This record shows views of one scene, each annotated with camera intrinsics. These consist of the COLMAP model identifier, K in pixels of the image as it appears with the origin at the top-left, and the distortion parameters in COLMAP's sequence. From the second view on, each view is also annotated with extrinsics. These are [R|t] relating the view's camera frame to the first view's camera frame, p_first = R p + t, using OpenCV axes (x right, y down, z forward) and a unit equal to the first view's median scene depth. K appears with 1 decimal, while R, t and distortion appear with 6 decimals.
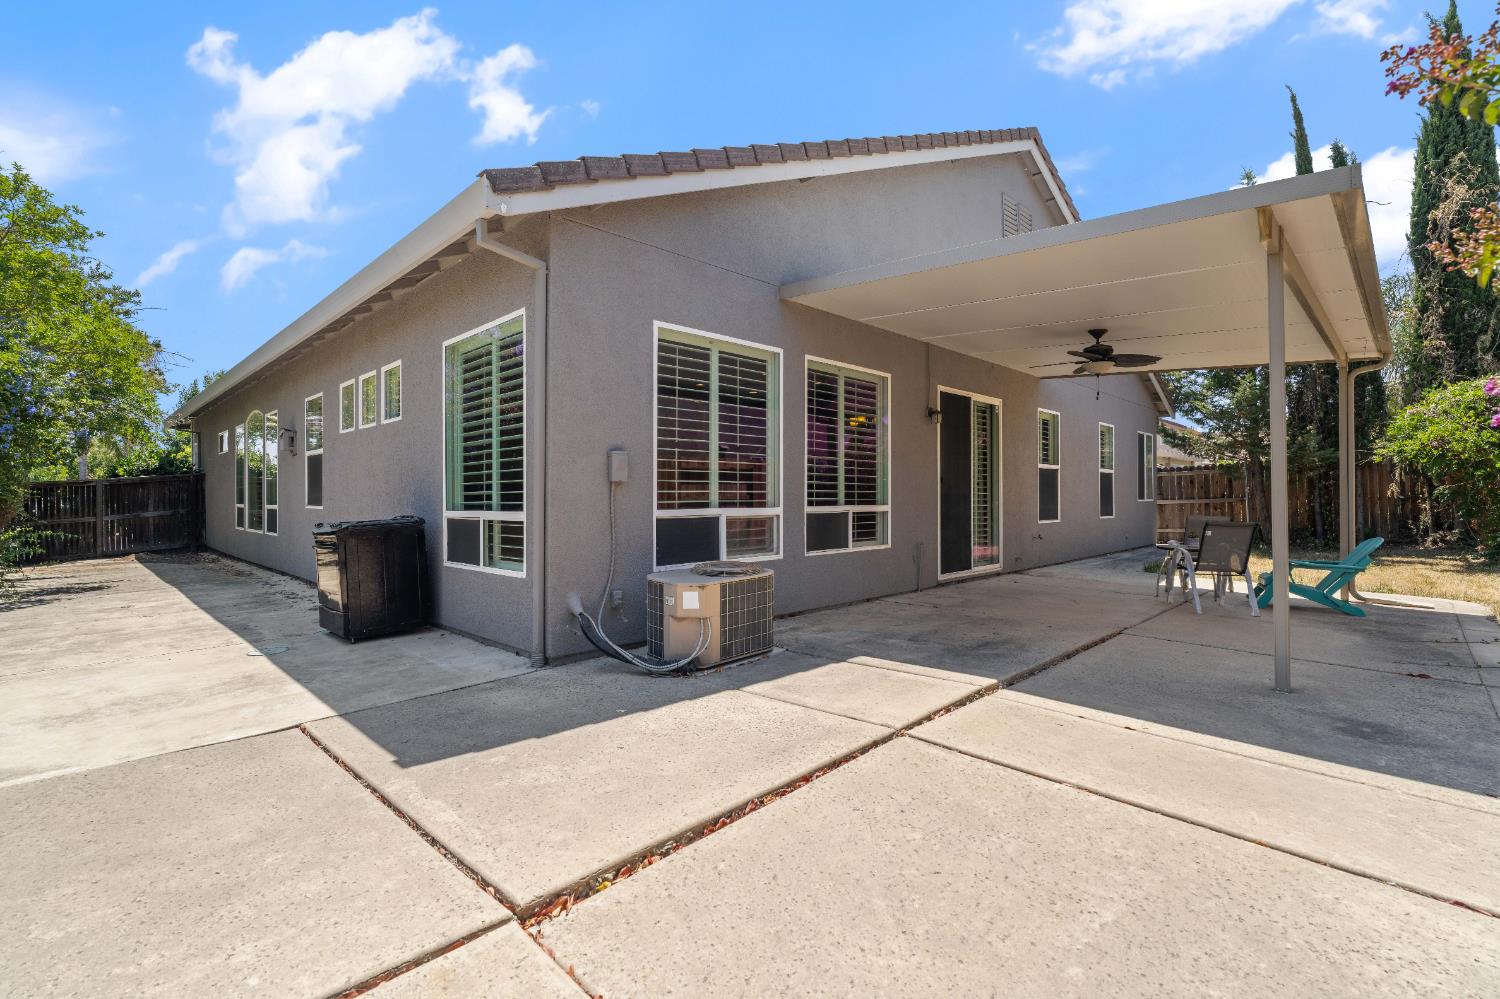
lens RADIAL K [[694.5, 0, 748.1], [0, 694.5, 473.0], [0, 0, 1]] dist [-0.001931, -0.000078]
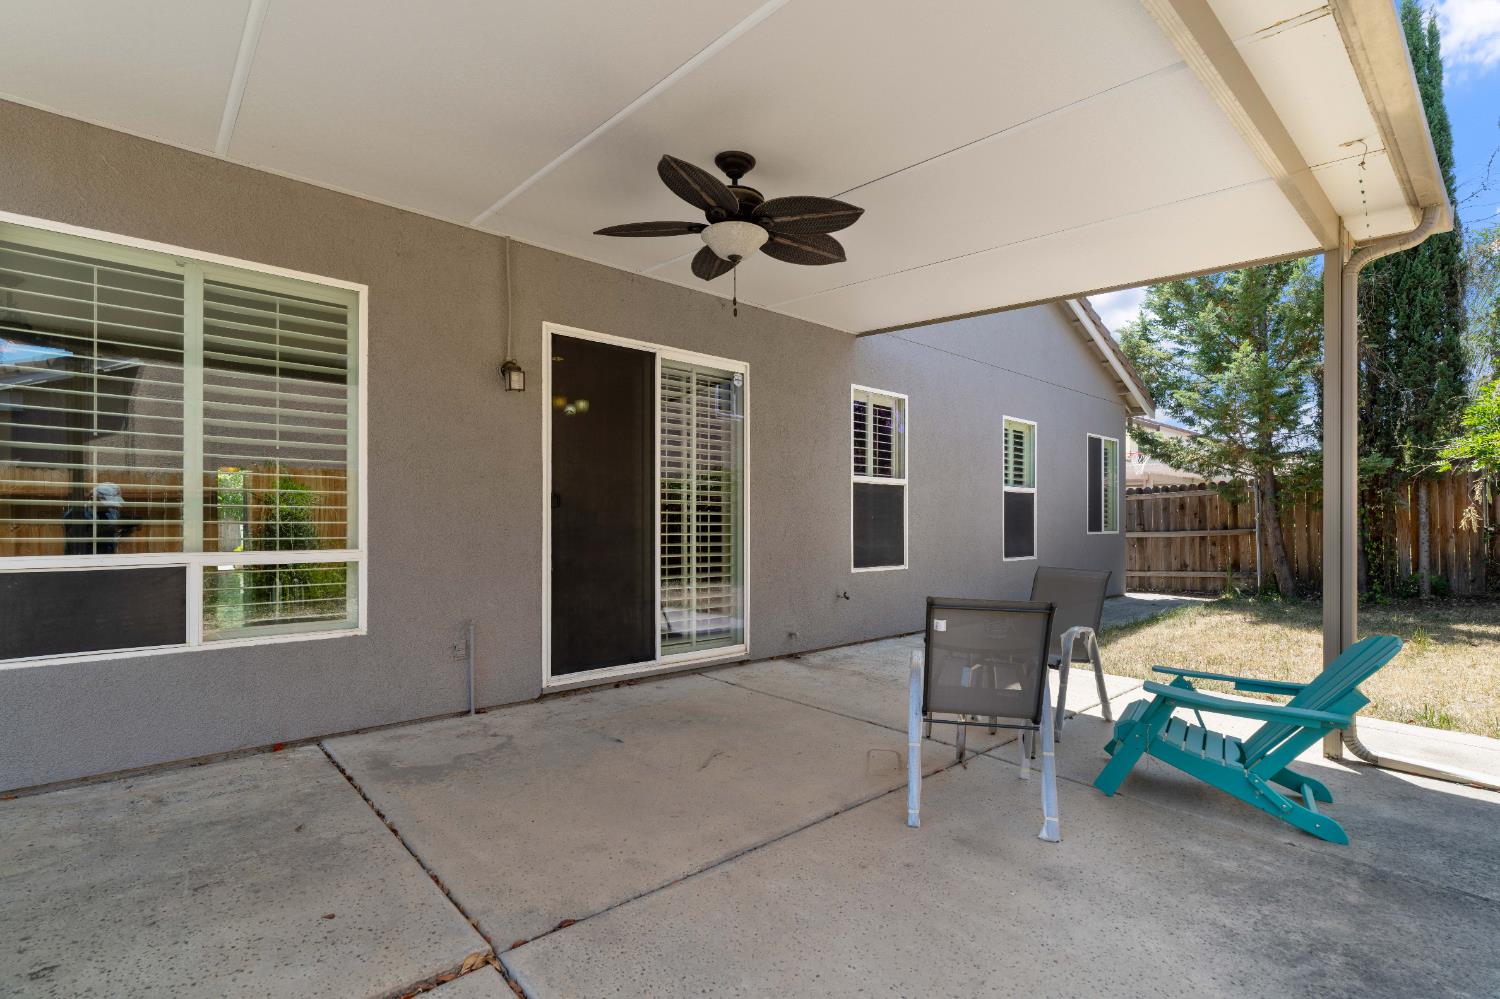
lens RADIAL K [[687.7, 0, 745.3], [0, 687.7, 511.2], [0, 0, 1]] dist [-0.003513, -0.000040]
pose [[0.996621, -0.005274, -0.081972, 0.253895], [0.006075, 0.999936, 0.009529, 0.007943], [0.081917, -0.009995, 0.996589, 0.261952]]
